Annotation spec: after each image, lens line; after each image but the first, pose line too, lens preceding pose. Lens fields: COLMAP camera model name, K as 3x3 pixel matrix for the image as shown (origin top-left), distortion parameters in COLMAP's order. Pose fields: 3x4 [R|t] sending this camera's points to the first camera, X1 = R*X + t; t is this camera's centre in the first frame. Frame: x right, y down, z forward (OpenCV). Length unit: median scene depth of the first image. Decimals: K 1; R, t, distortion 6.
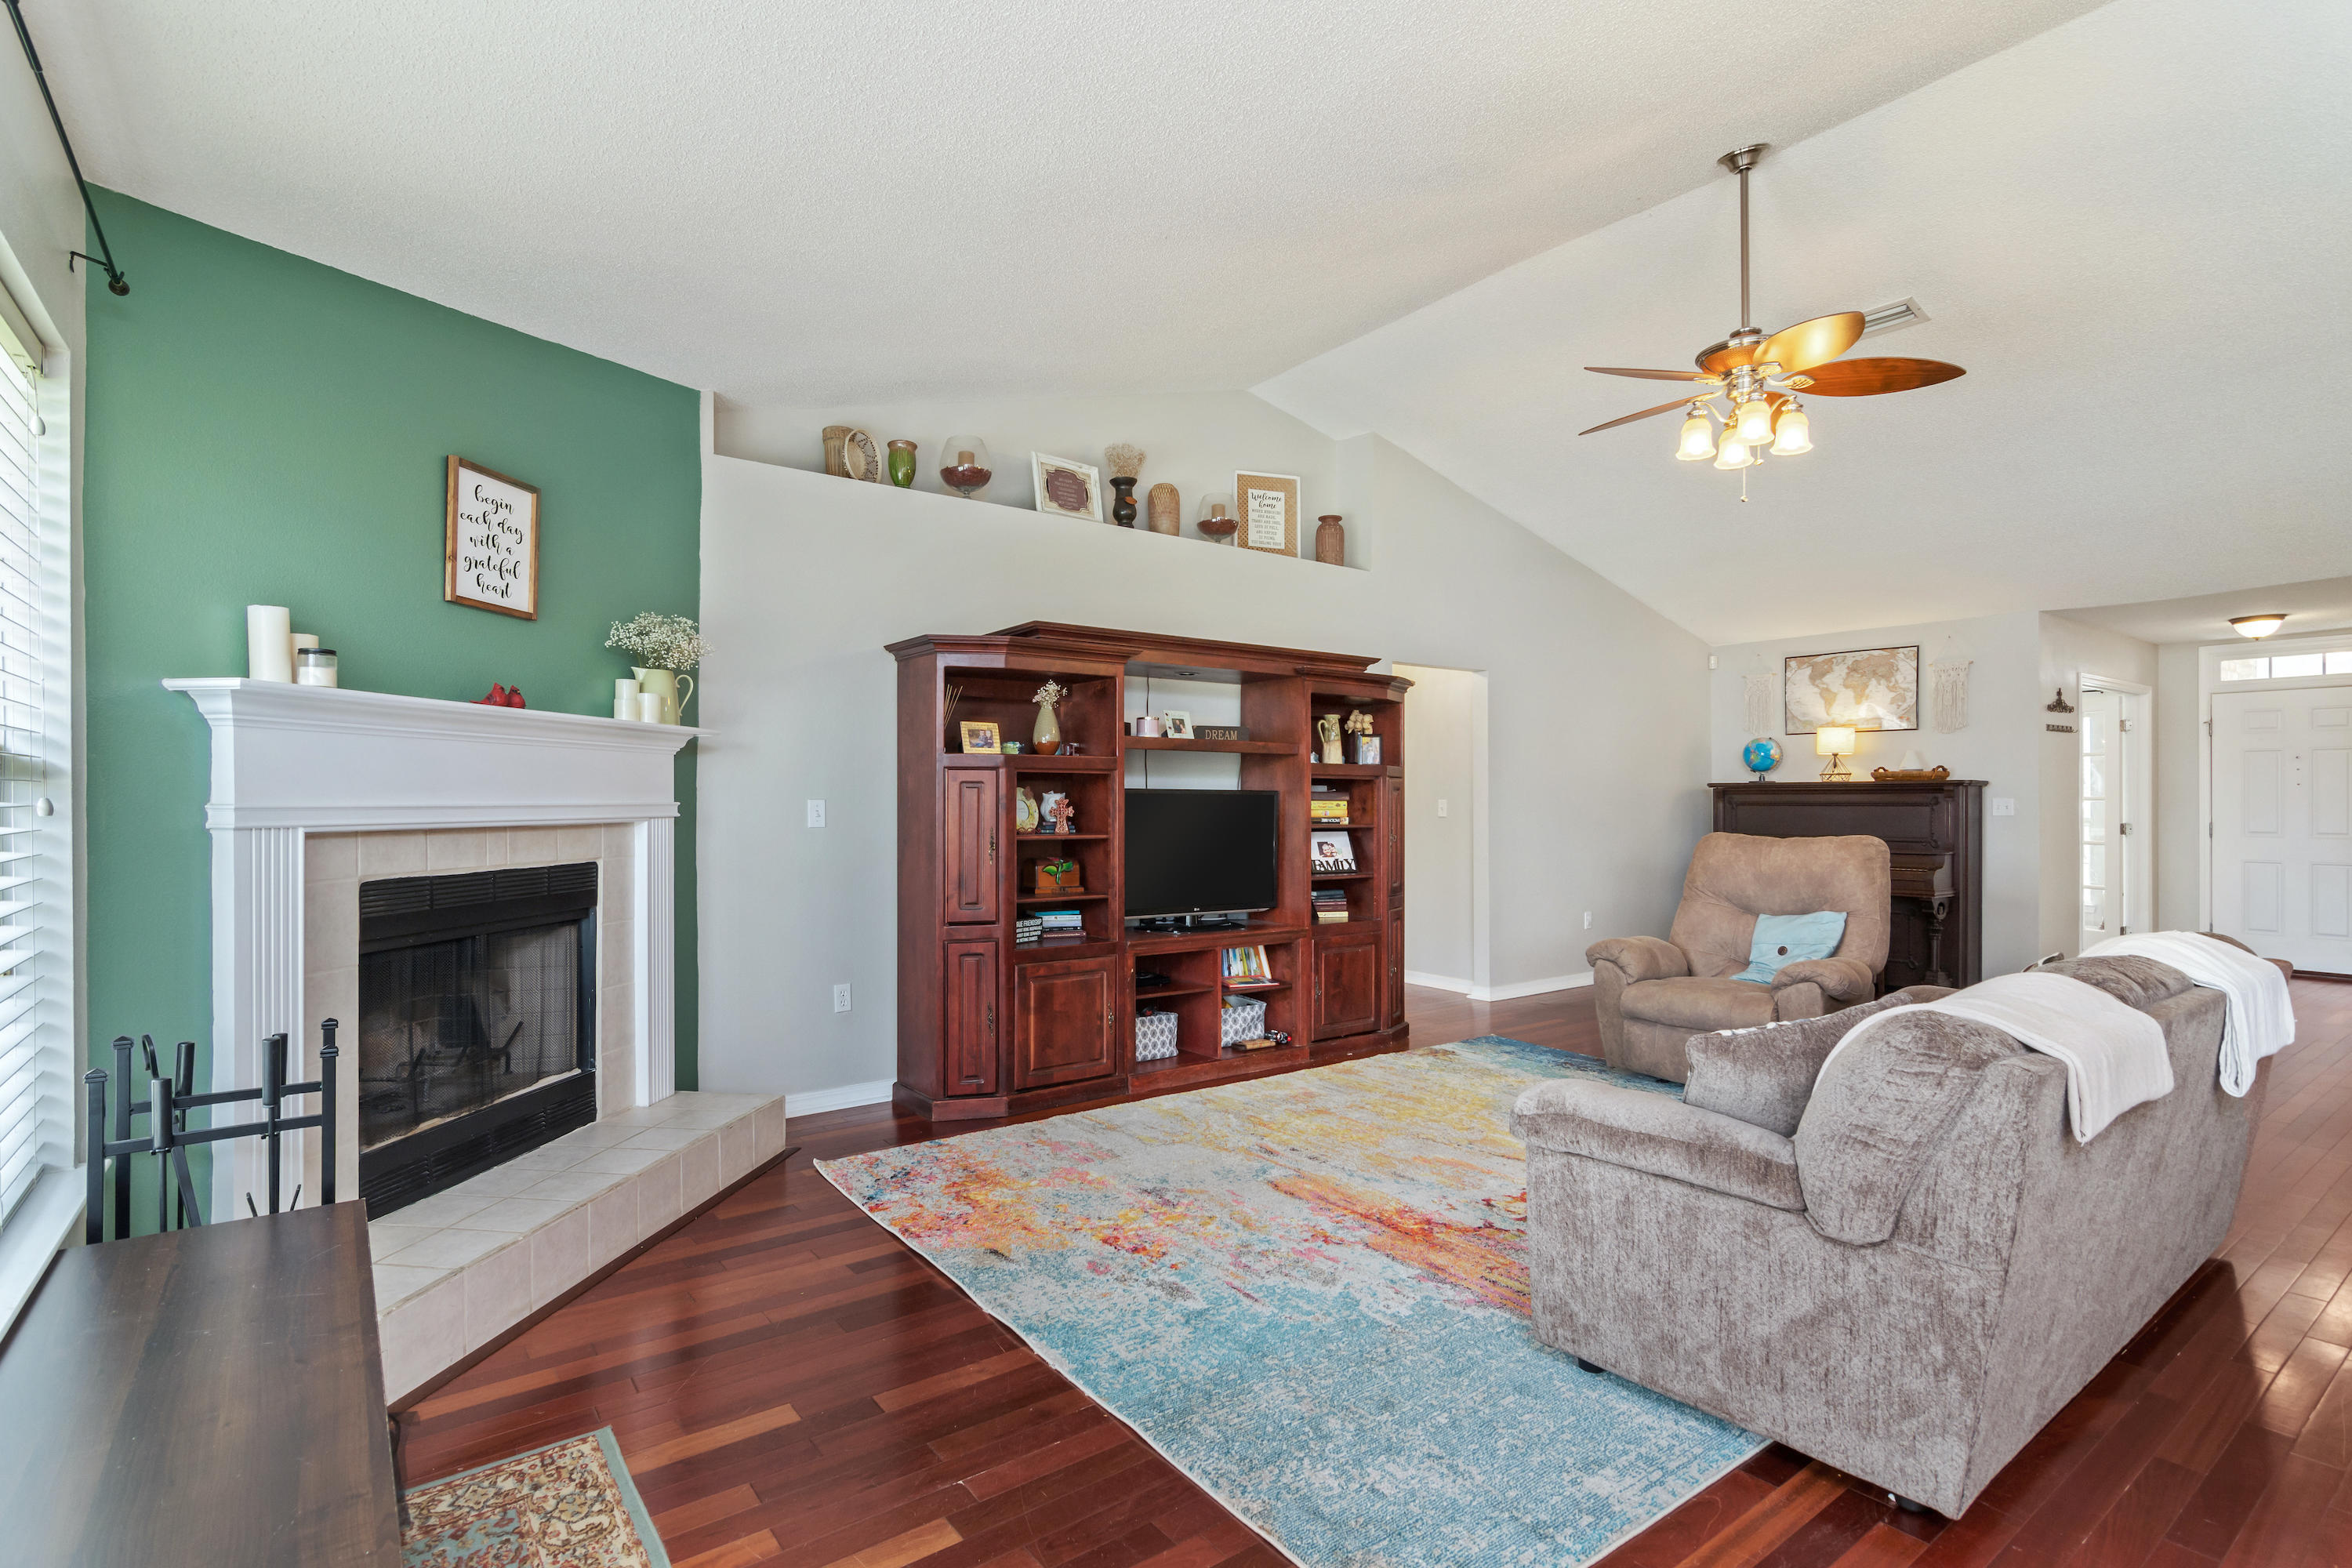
lens RADIAL K [[1119.9, 0, 1170.5], [0, 1119.9, 802.9], [0, 0, 1]] dist [-0.000995, -0.000082]
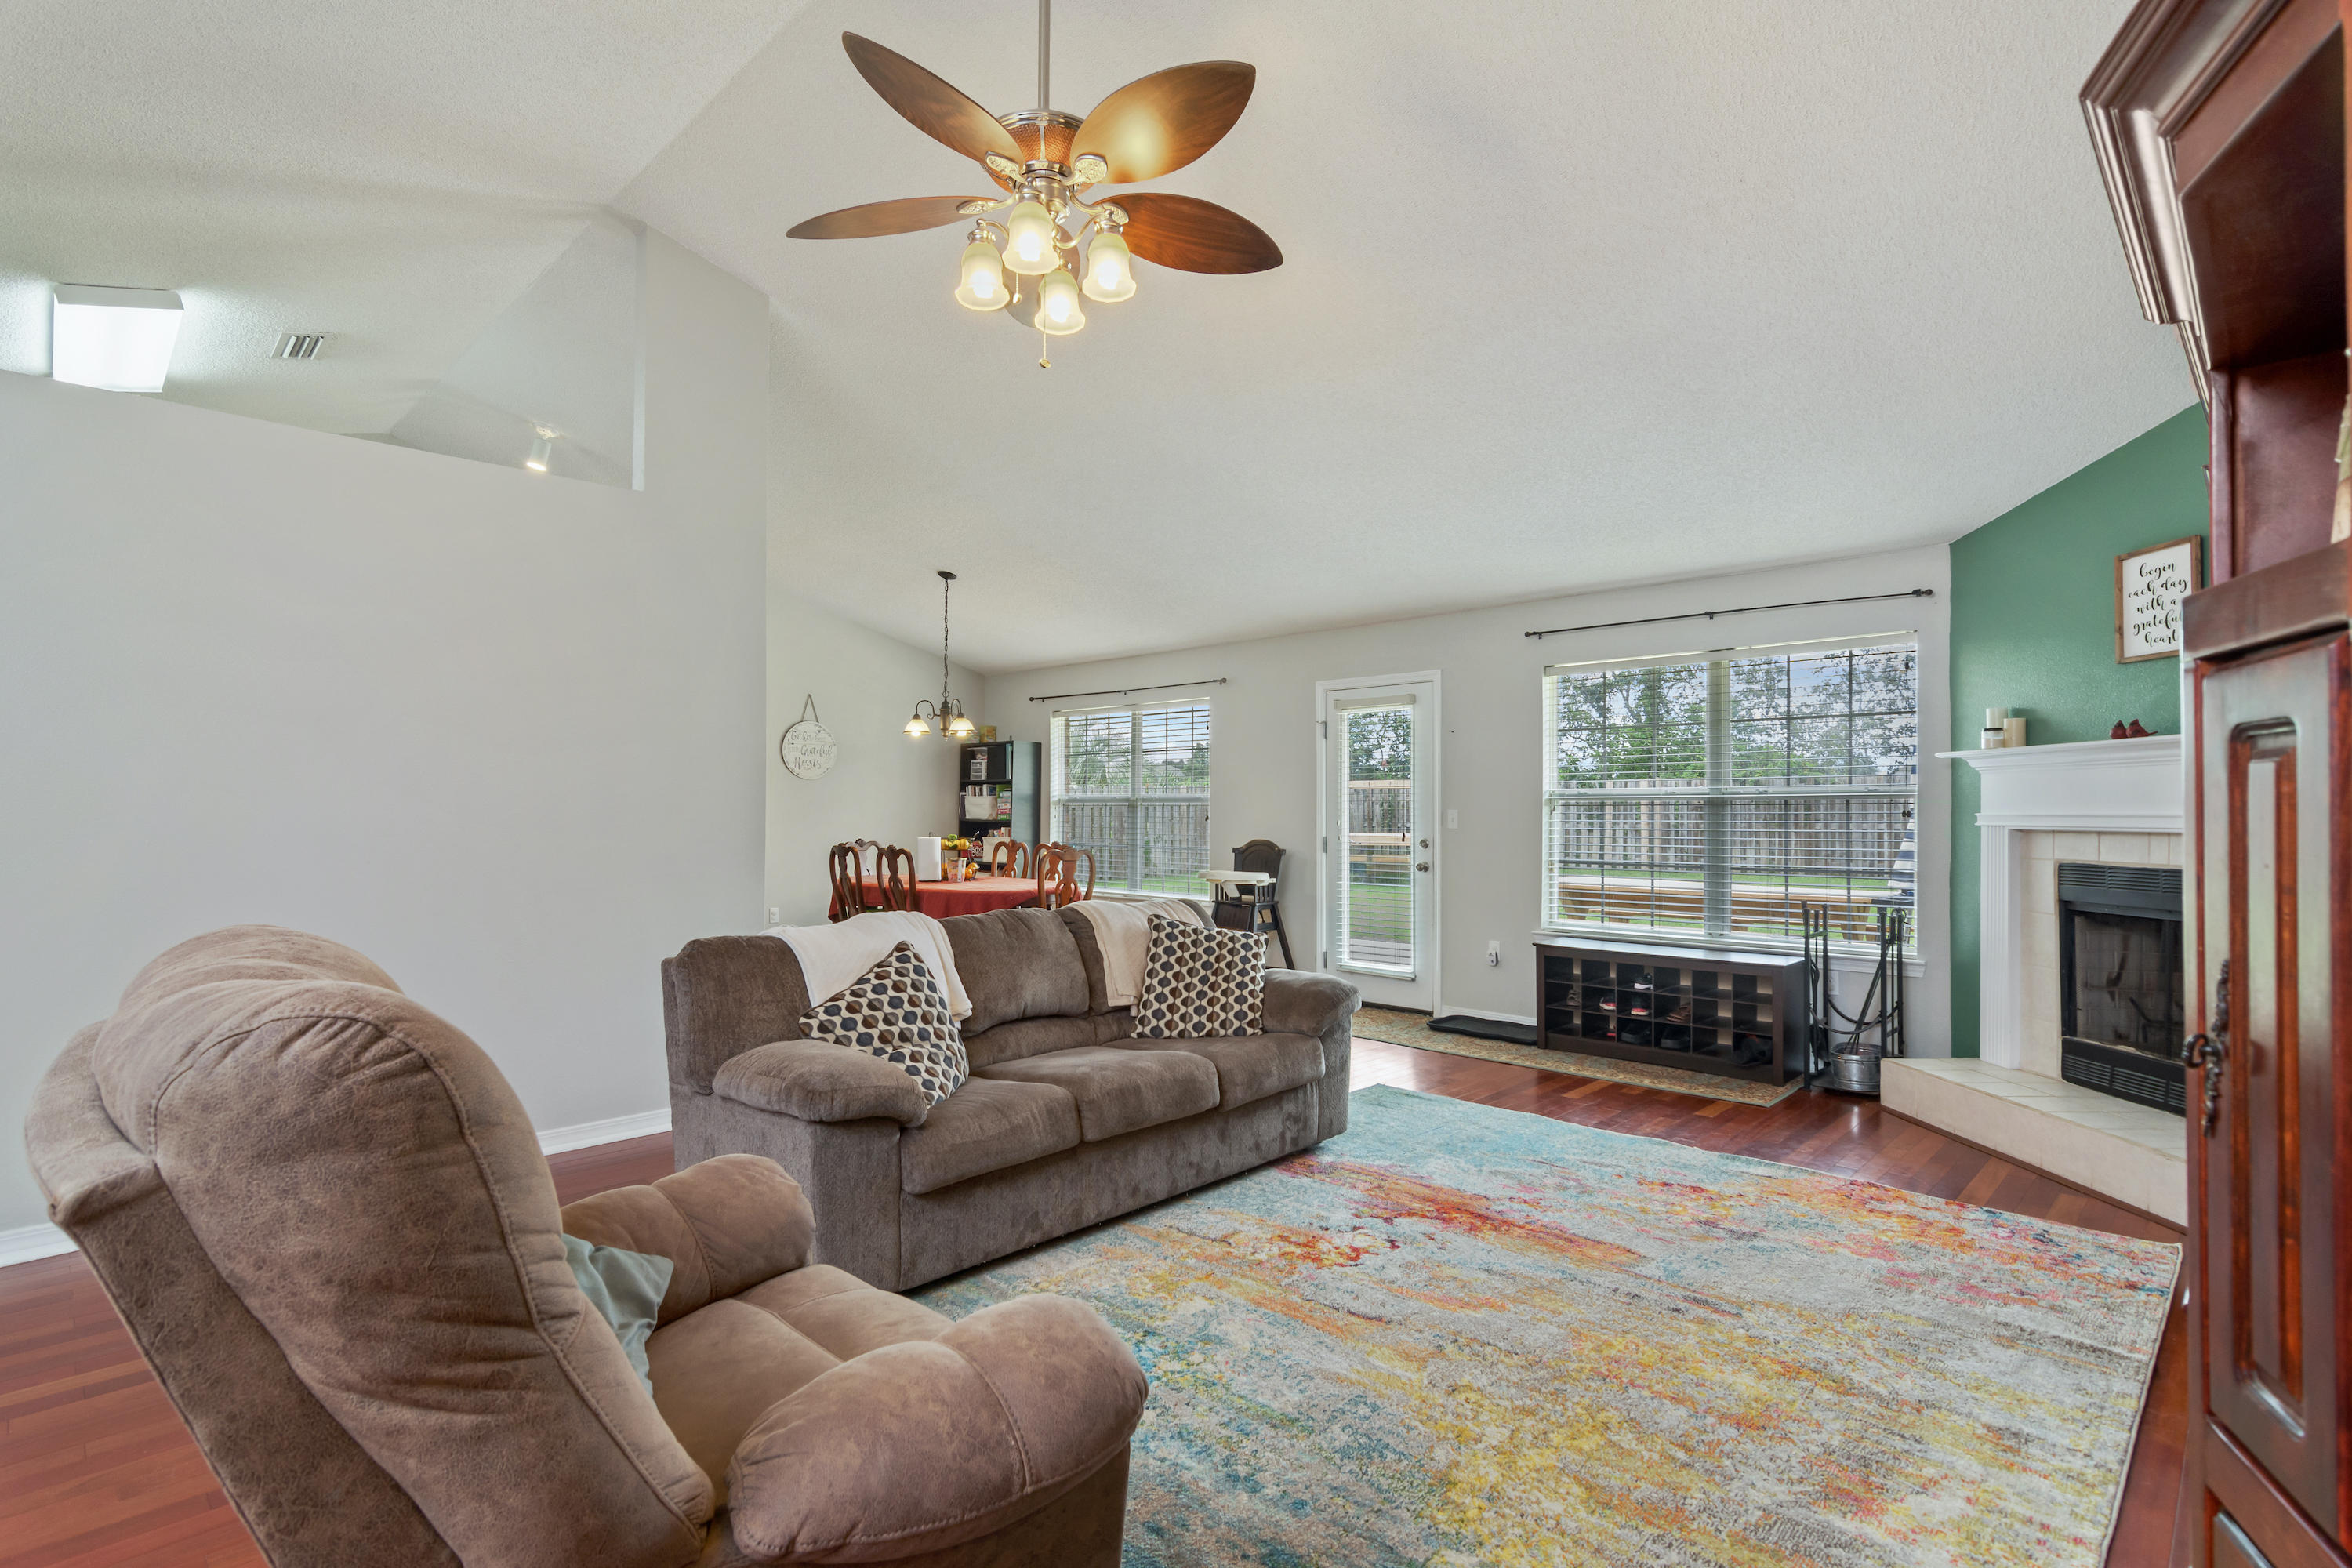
lens RADIAL K [[1141.7, 0, 1176.0], [0, 1141.7, 784.0], [0, 0, 1]] dist [0.001558, 0.000382]
pose [[-0.987281, -0.005257, -0.158897, 0.580492], [-0.001468, 0.999712, -0.023954, -0.000944], [0.158977, -0.023416, -0.987005, 1.809355]]
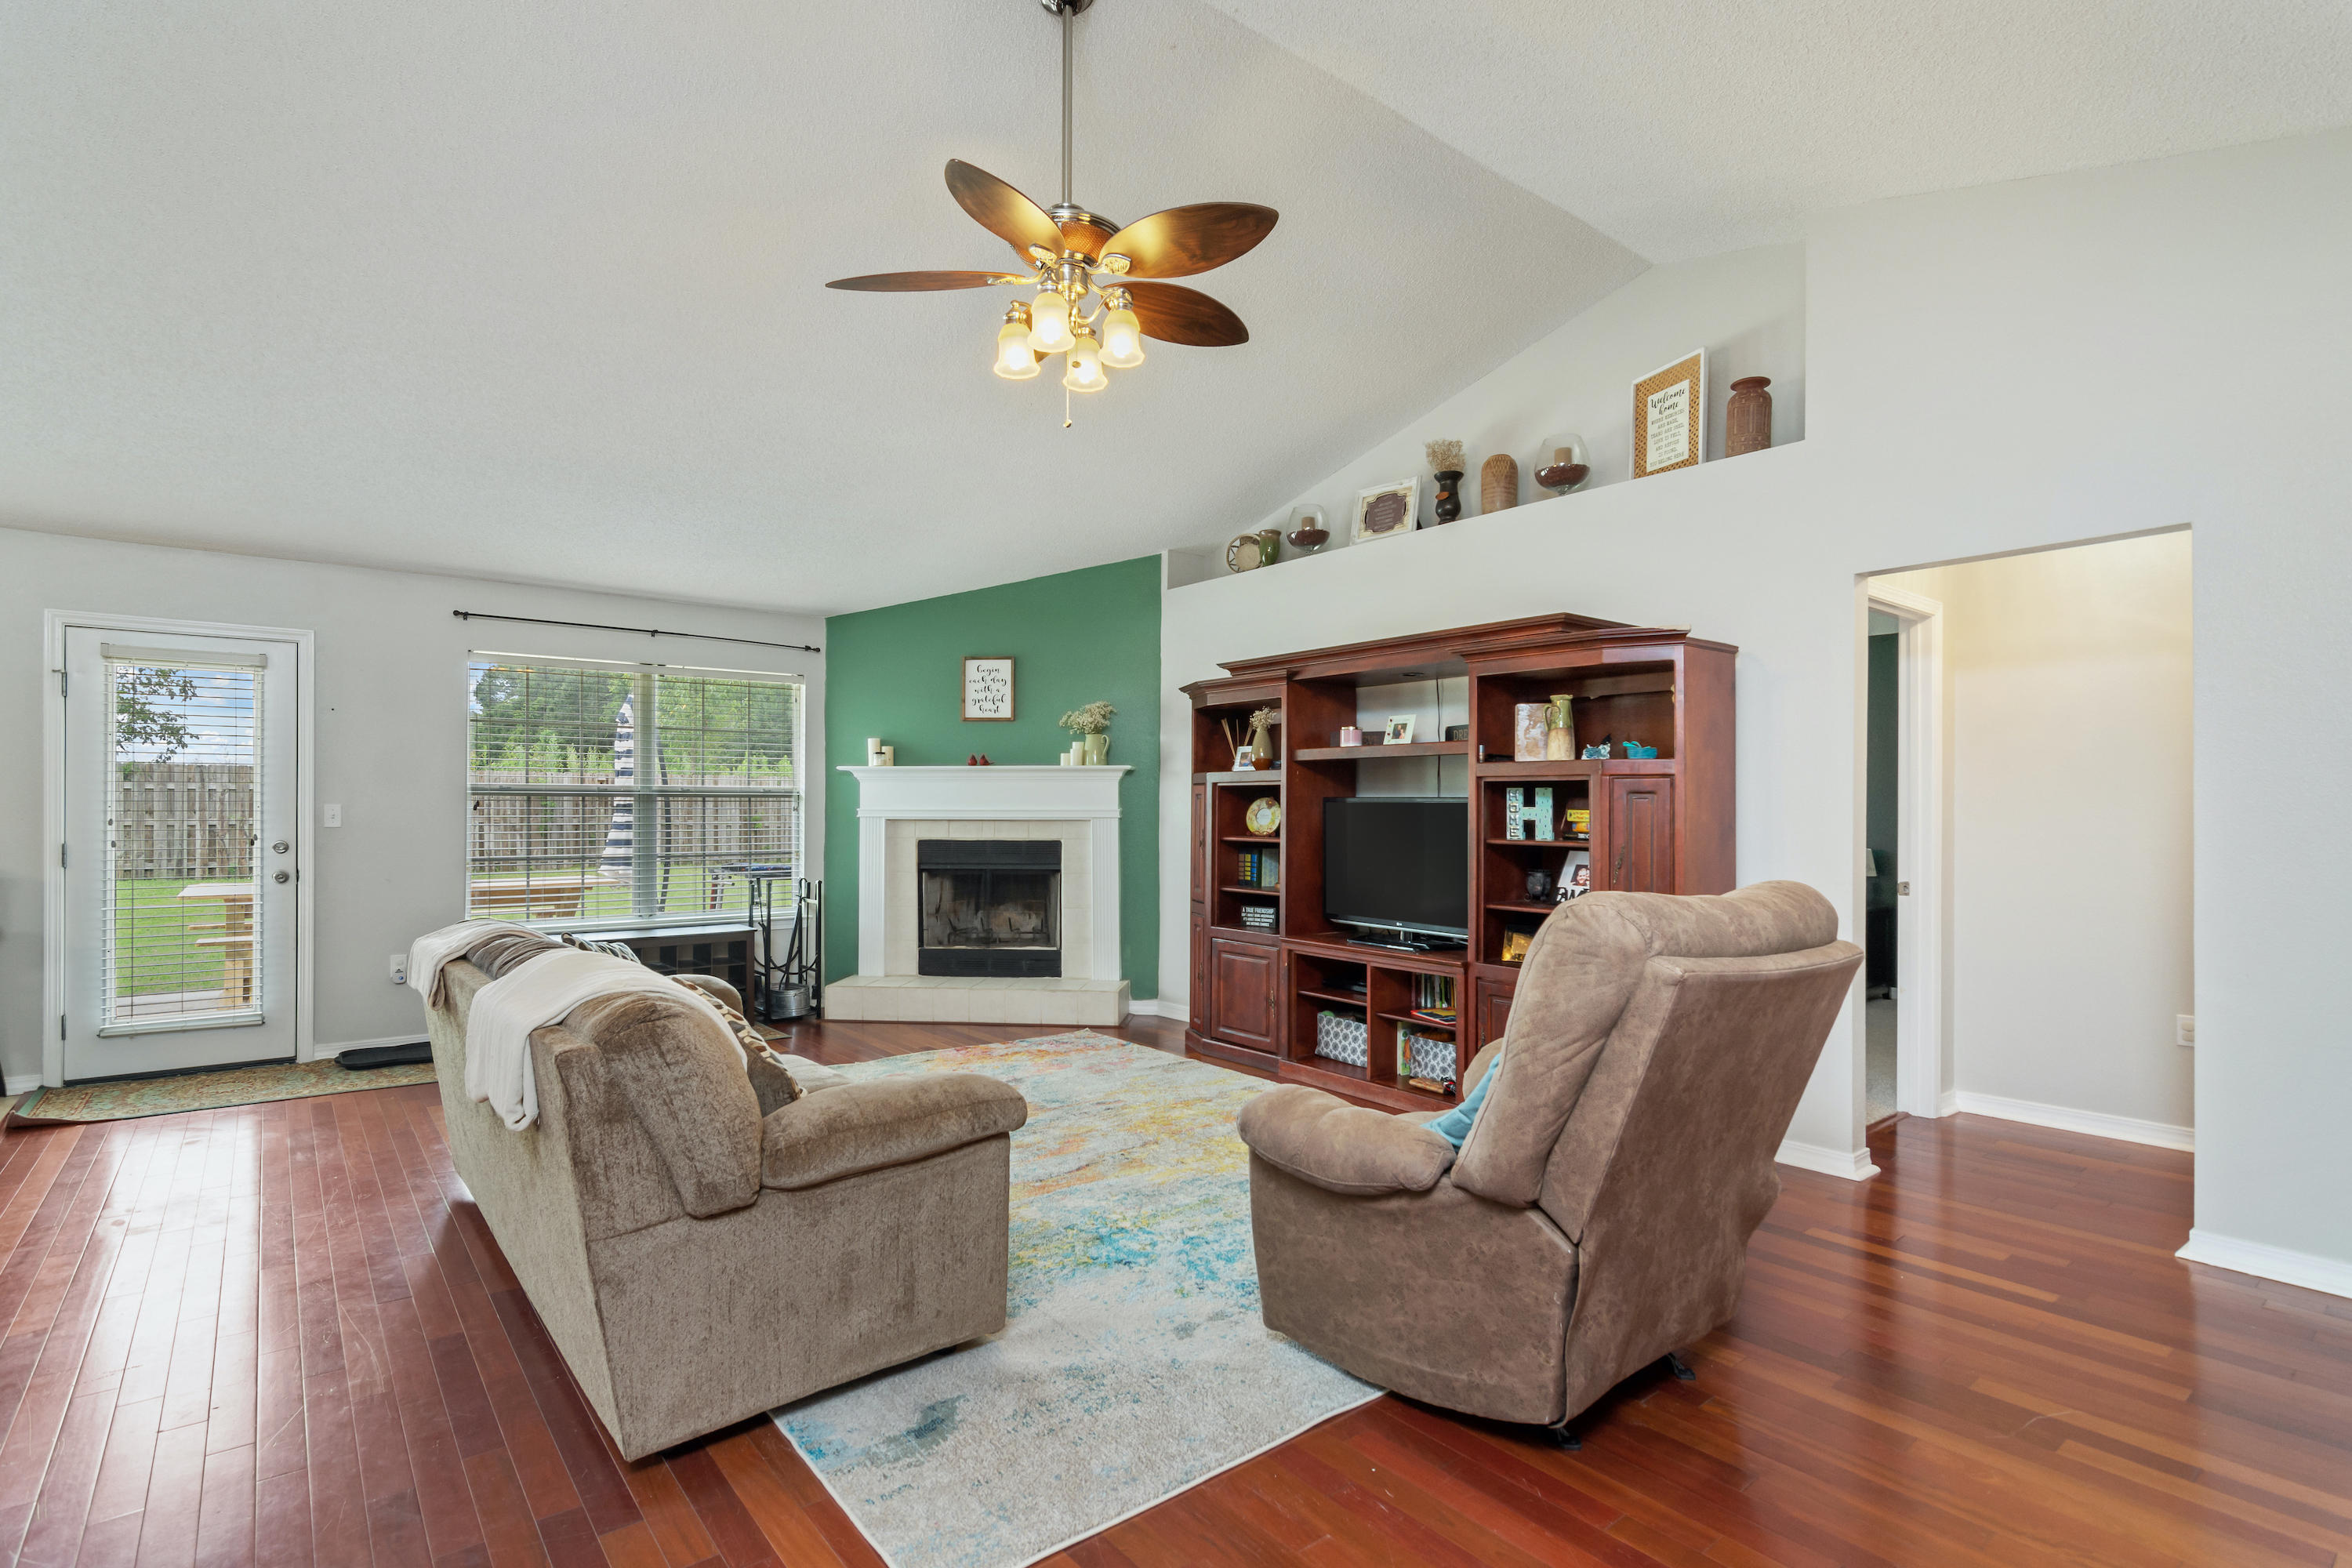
lens RADIAL K [[1133.6, 0, 1171.7], [0, 1133.6, 809.1], [0, 0, 1]] dist [-0.002438, 0.001094]
pose [[0.040048, 0.001868, -0.999196, 1.402794], [-0.003339, 0.999993, 0.001735, -0.004424], [0.999192, 0.003267, 0.040054, 1.108965]]
